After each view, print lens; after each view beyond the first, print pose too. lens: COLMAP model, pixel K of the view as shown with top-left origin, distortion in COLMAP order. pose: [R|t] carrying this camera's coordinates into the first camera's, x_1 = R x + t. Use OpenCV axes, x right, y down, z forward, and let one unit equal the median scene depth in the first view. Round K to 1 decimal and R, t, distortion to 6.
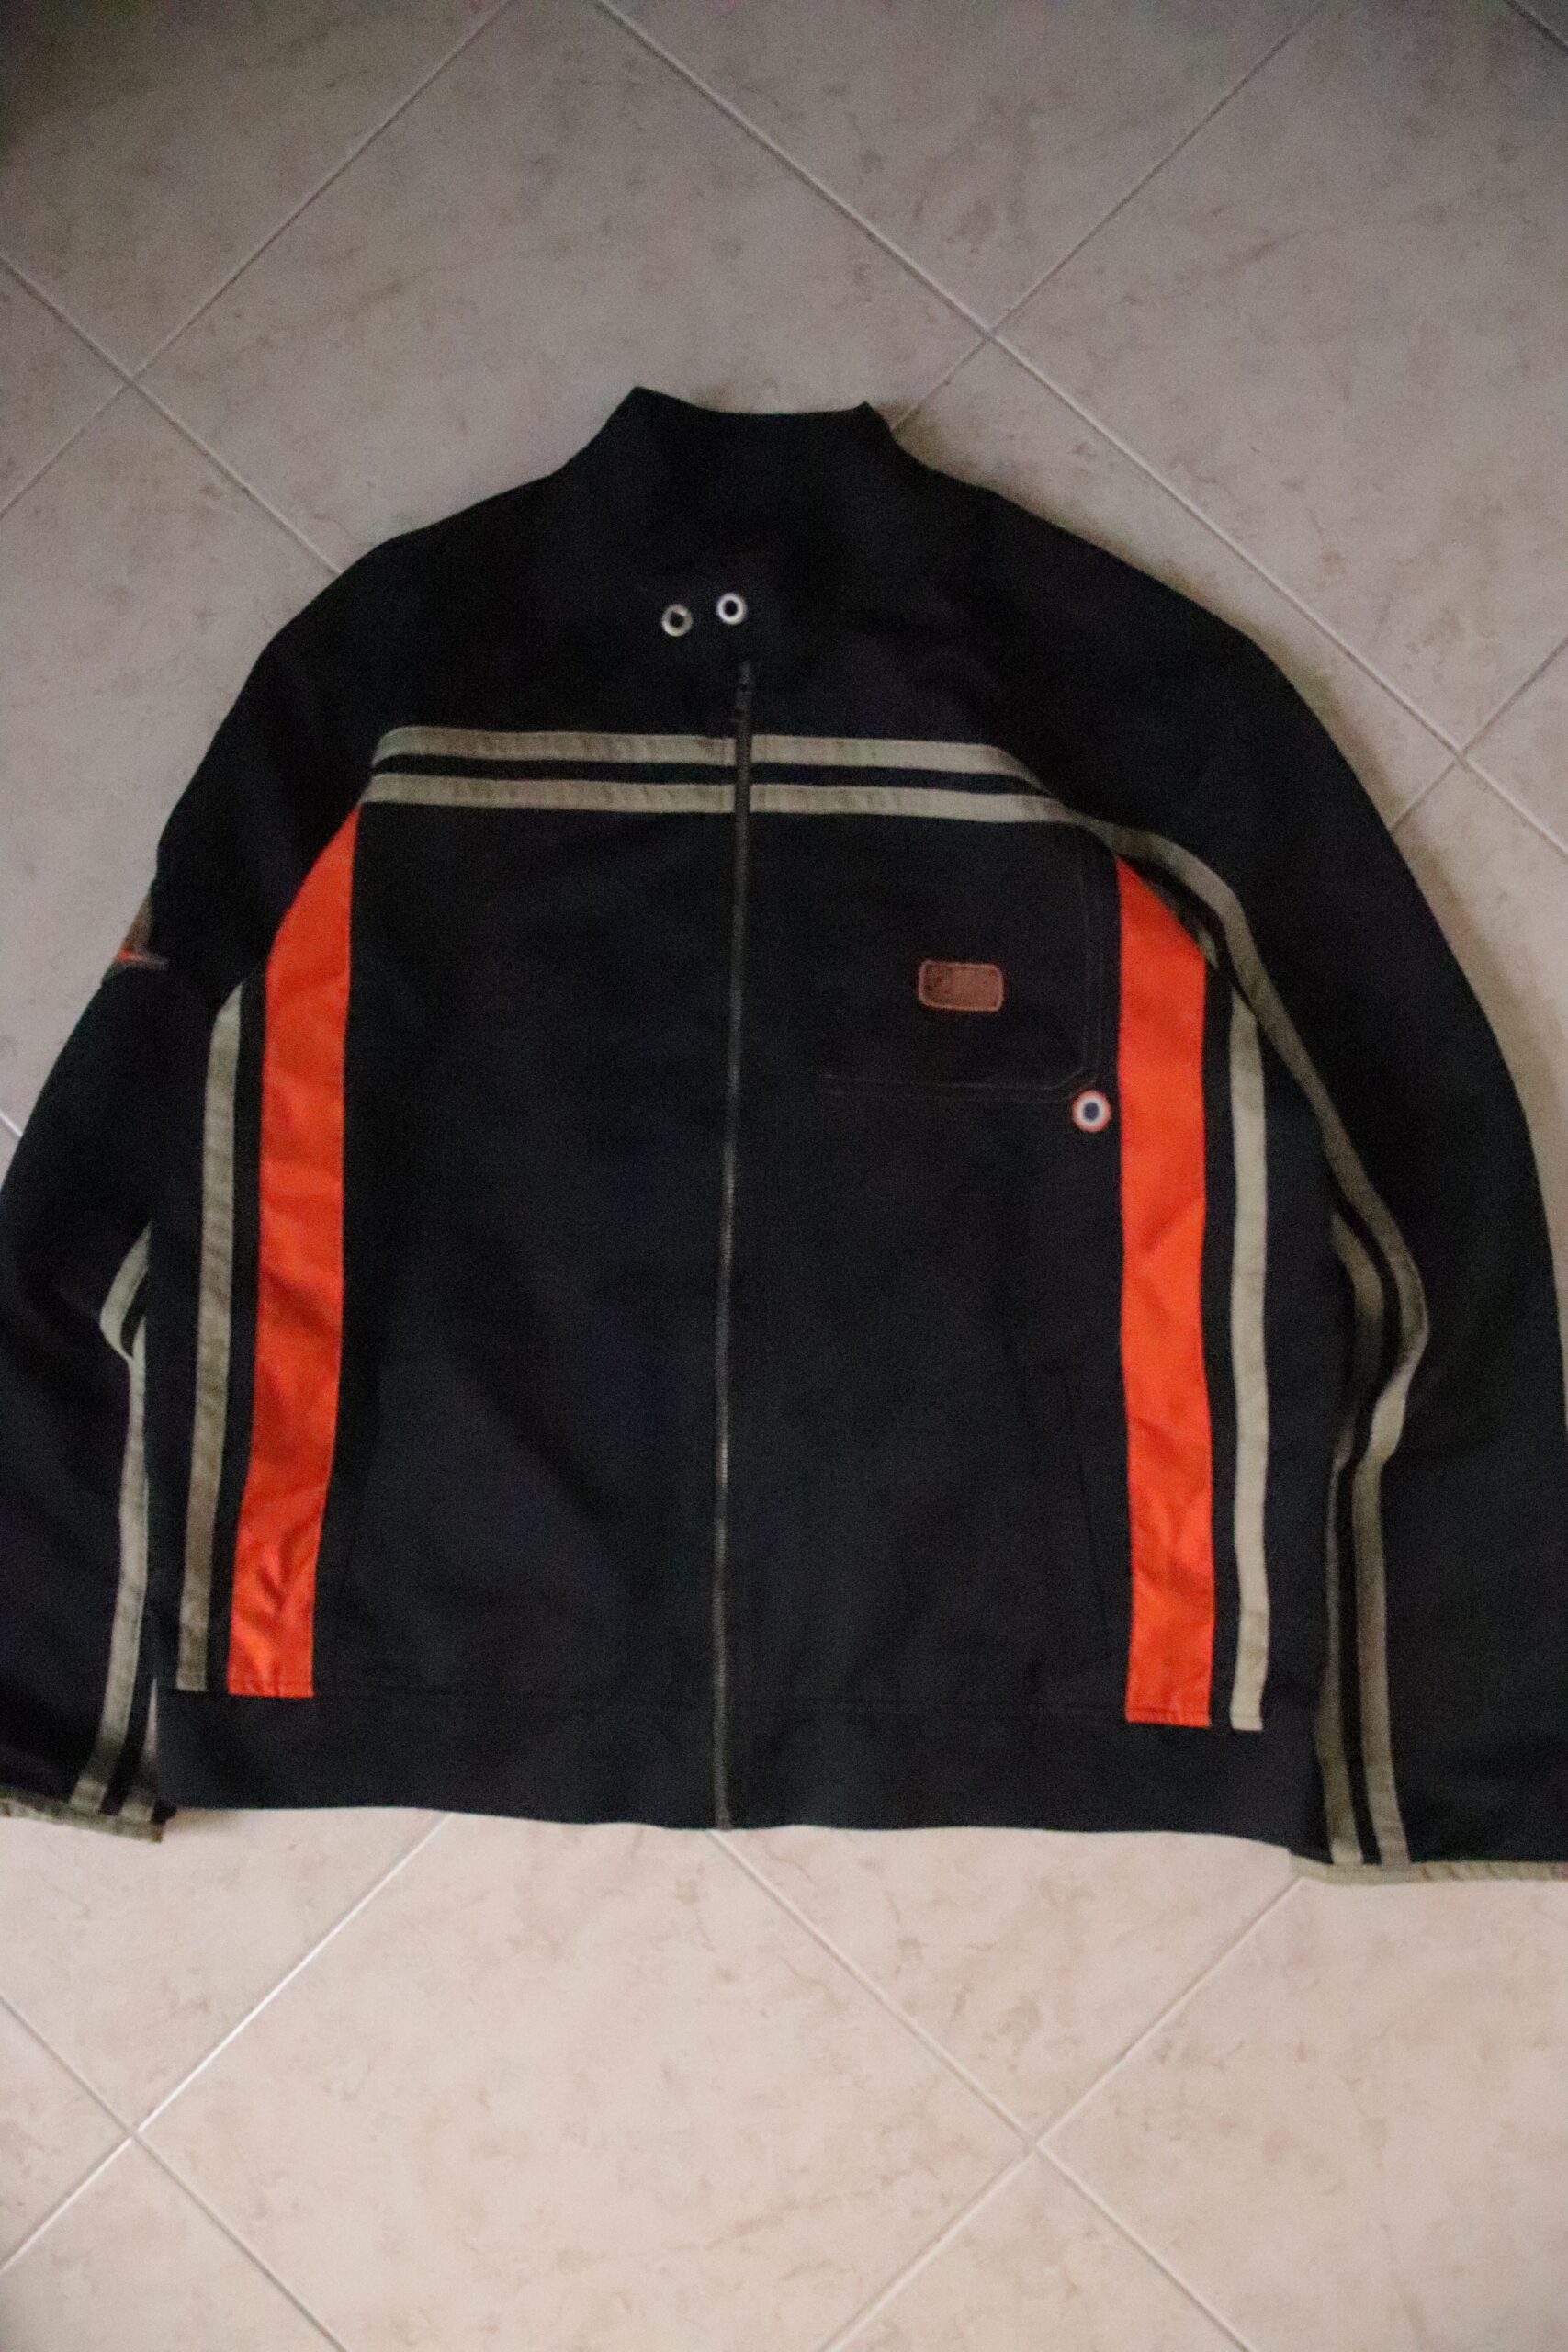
lens RADIAL K [[1947.2, 0, 777.8], [0, 1947.2, 1189.6], [0, 0, 1]] dist [-0.183817, 0.155934]
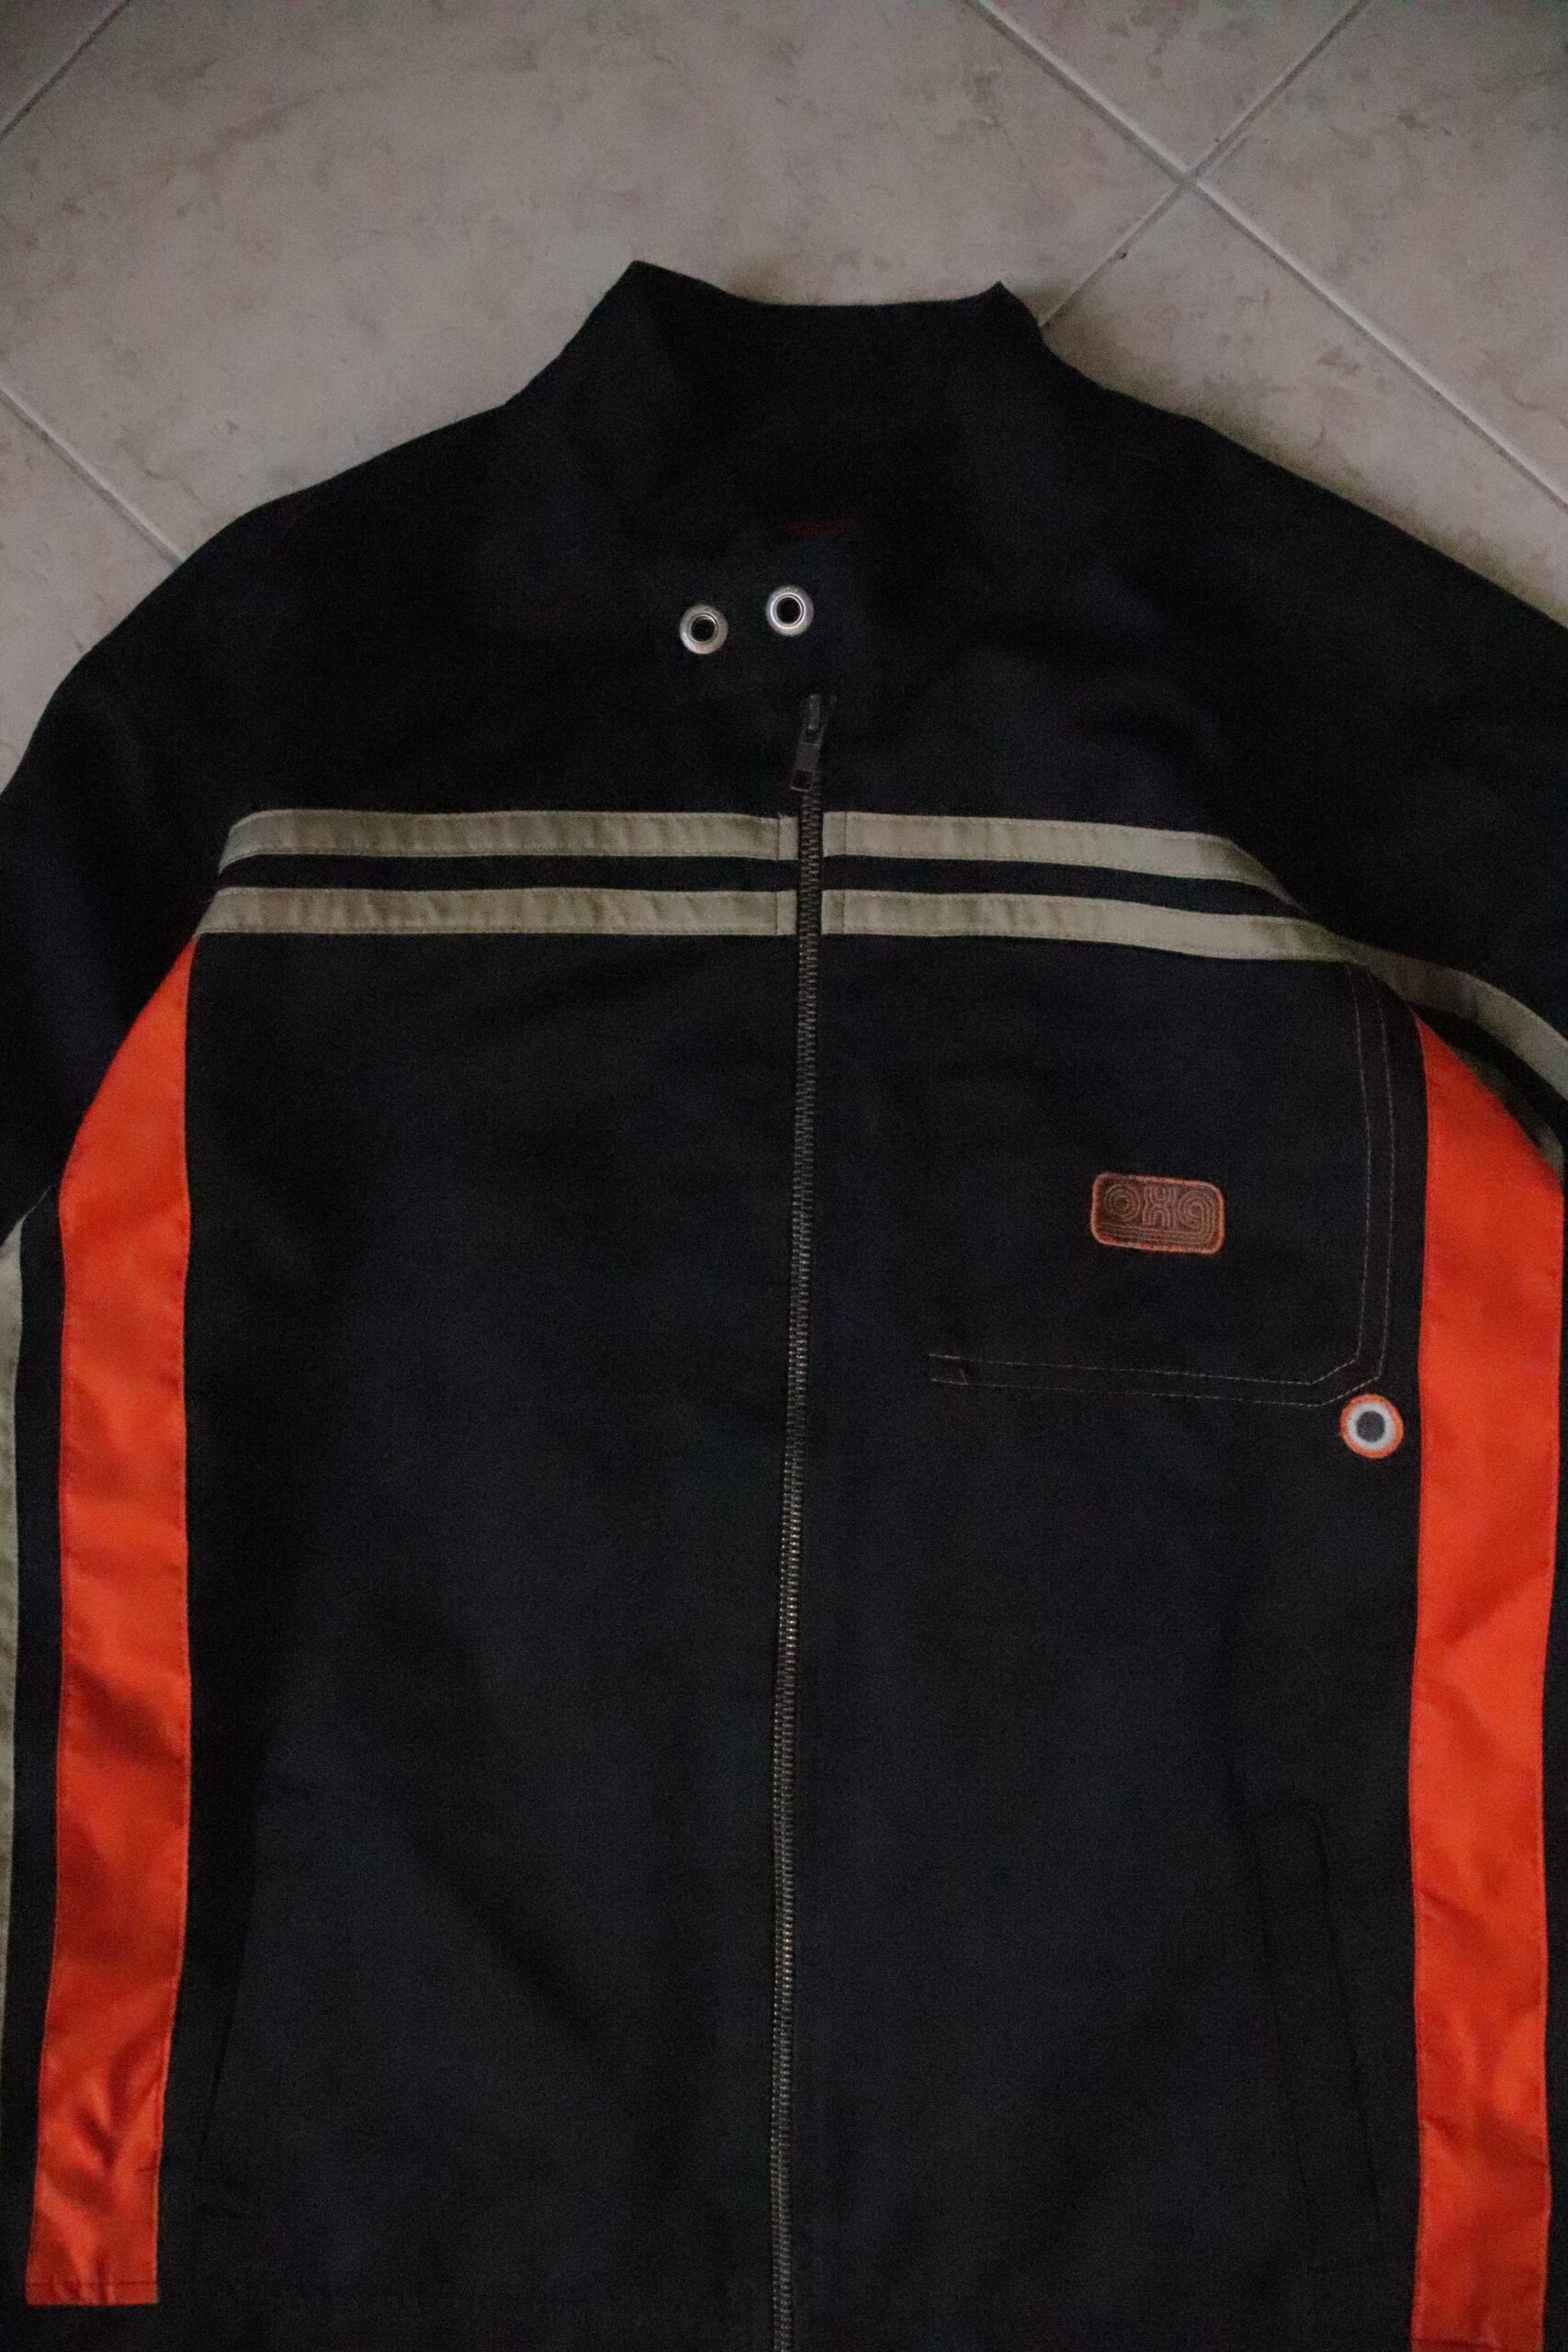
lens RADIAL K [[1947.2, 0, 791.4], [0, 1947.2, 1186.5], [0, 0, 1]] dist [-0.183817, 0.155934]
pose [[0.999833, -0.004925, -0.017613, -0.013460], [0.005108, 0.999933, 0.010363, -0.121256], [0.017560, -0.010451, 0.999791, 0.370125]]
